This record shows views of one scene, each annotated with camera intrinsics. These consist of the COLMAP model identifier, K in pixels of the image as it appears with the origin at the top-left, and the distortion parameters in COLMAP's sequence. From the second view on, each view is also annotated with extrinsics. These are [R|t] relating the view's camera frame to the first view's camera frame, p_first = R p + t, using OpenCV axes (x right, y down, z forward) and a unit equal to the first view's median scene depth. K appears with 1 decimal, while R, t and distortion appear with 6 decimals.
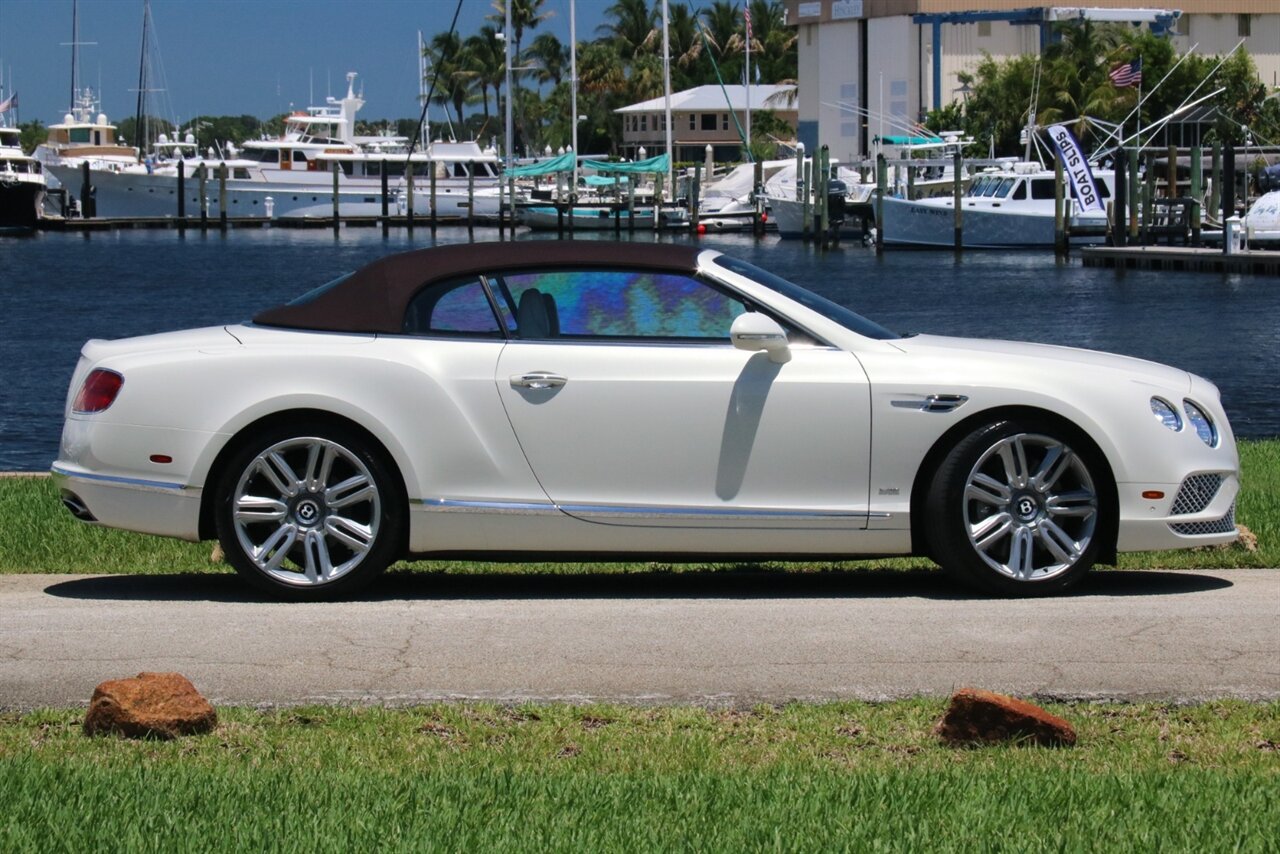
lens RADIAL K [[9384.3, 0, 640.0], [0, 9384.3, 427.0], [0, 0, 1]] dist [0.143092, -74.827161]
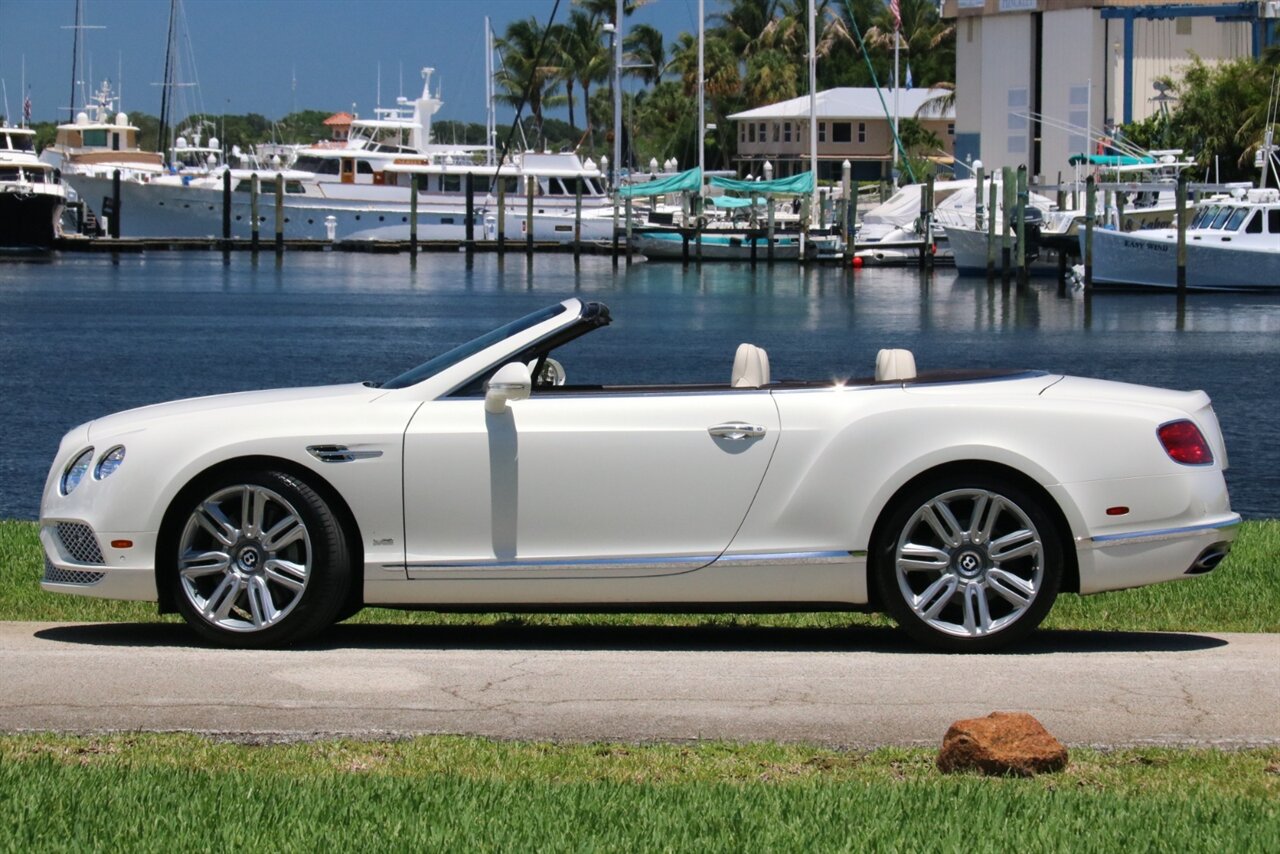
lens RADIAL K [[9384.3, 0, 640.0], [0, 9384.3, 427.0], [0, 0, 1]] dist [0.143092, -74.827161]
pose [[0.996957, 0.016003, -0.076294, 0.052174], [-0.016395, 0.999855, -0.004510, -0.002310], [0.076211, 0.005747, 0.997075, 0.166757]]
